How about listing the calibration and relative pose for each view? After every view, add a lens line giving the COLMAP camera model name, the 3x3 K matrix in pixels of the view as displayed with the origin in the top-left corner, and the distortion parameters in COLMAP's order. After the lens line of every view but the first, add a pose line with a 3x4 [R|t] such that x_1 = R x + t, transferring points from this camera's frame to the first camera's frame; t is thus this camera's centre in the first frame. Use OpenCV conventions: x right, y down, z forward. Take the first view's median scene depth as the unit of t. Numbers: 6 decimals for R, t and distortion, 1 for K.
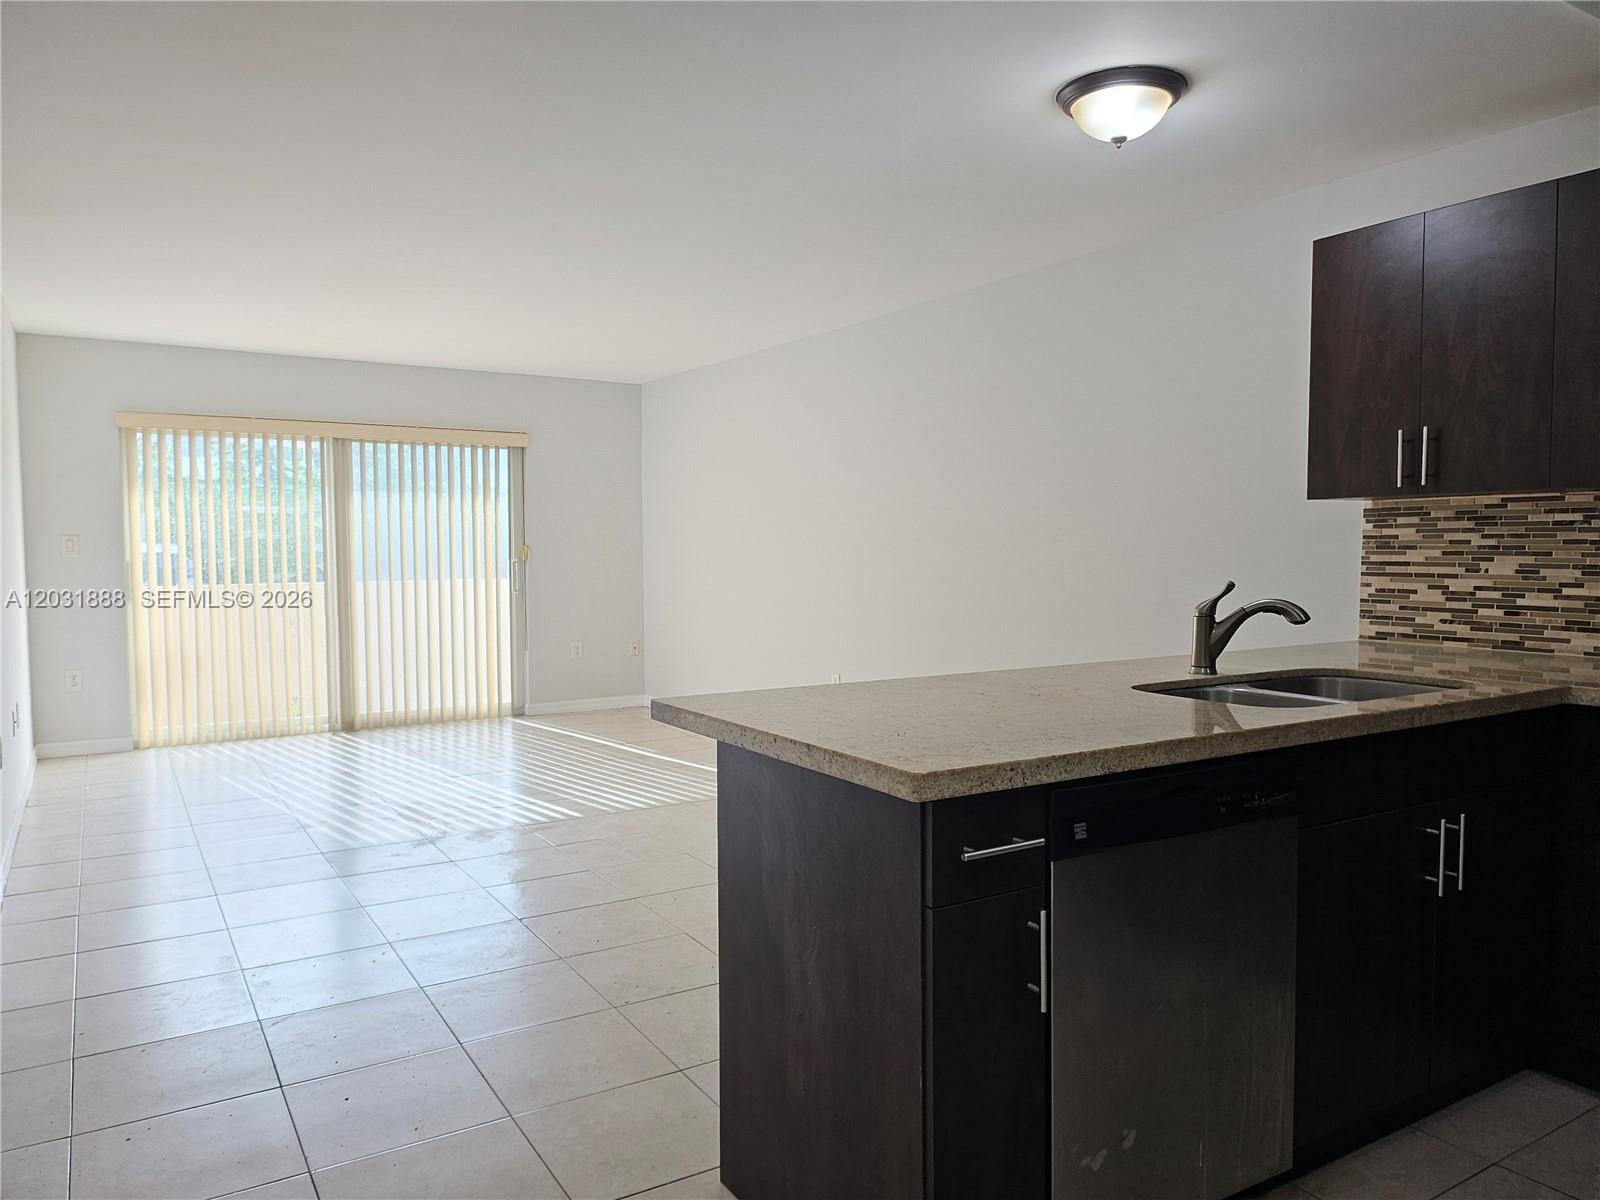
lens RADIAL K [[1112.4, 0, 803.4], [0, 1112.4, 604.7], [0, 0, 1]] dist [0.076356, -0.082499]
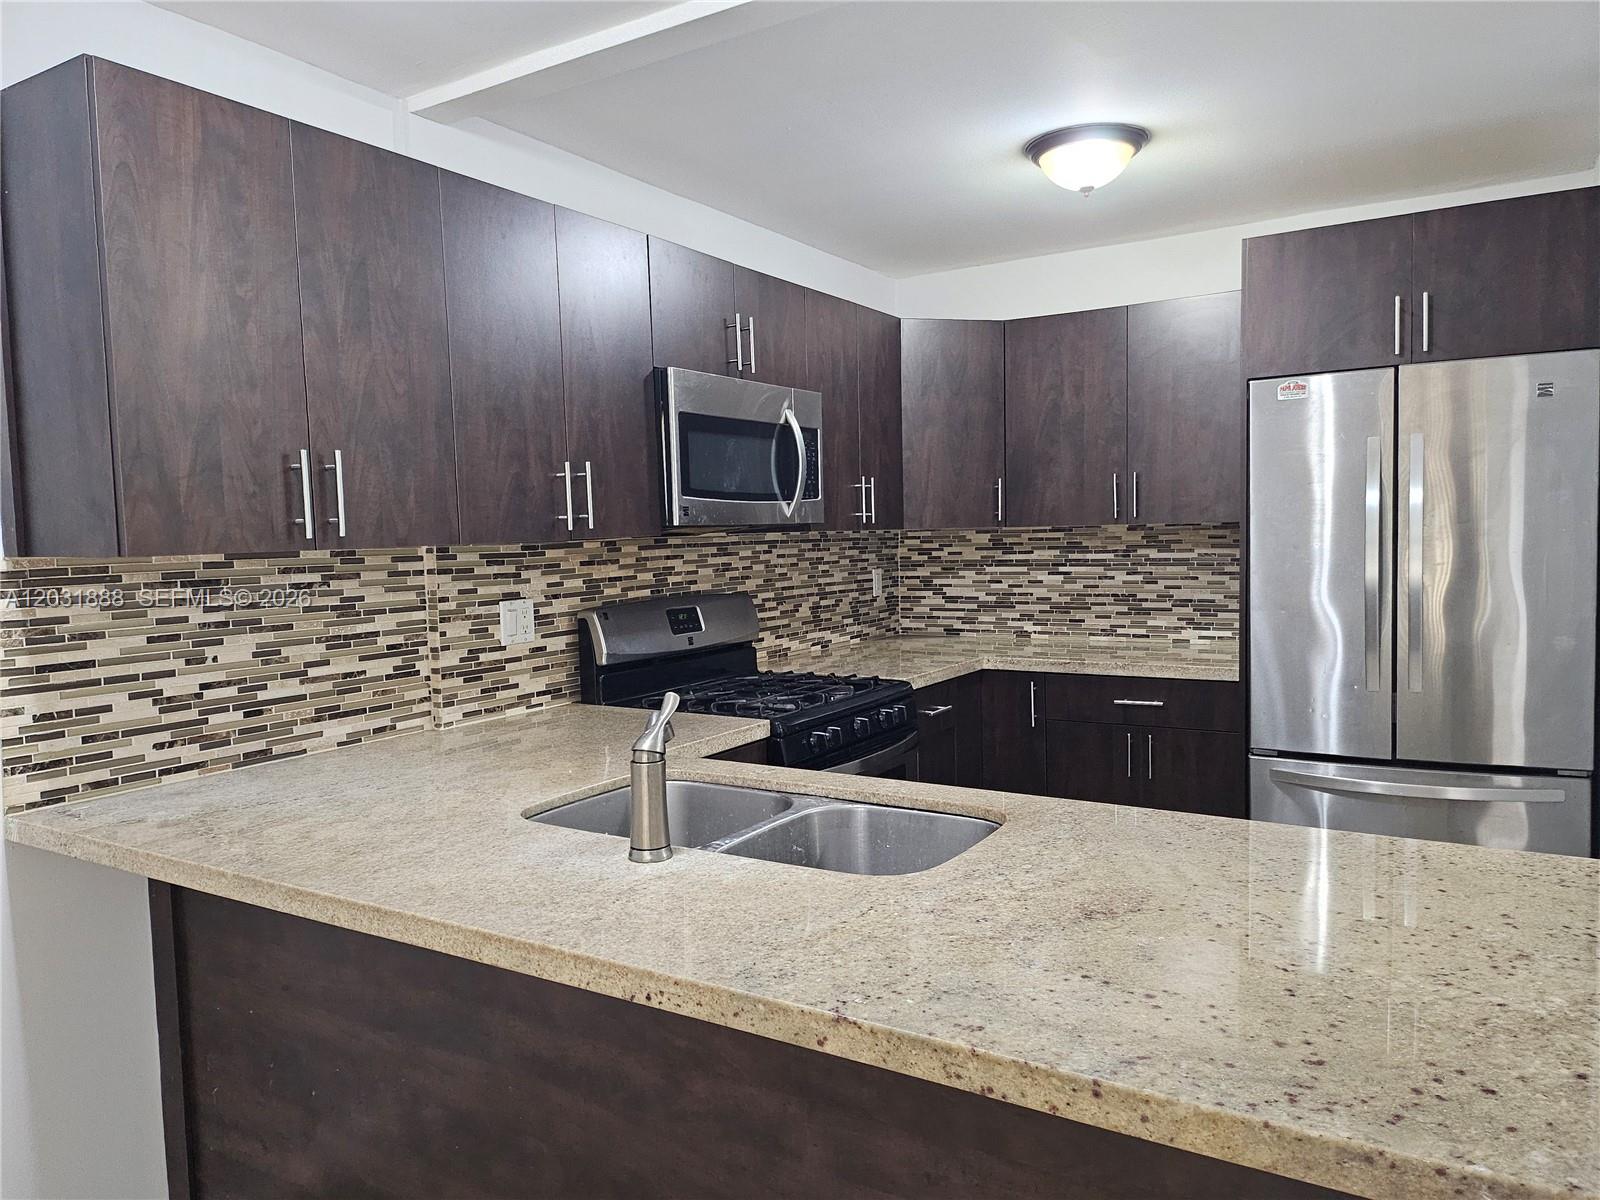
lens RADIAL K [[1112.4, 0, 803.4], [0, 1112.4, 604.7], [0, 0, 1]] dist [0.076356, -0.082499]
pose [[-0.445602, -0.044777, 0.894111, -0.159057], [0.076337, 0.993210, 0.087784, -0.091389], [-0.891971, 0.107371, -0.439158, 0.934776]]
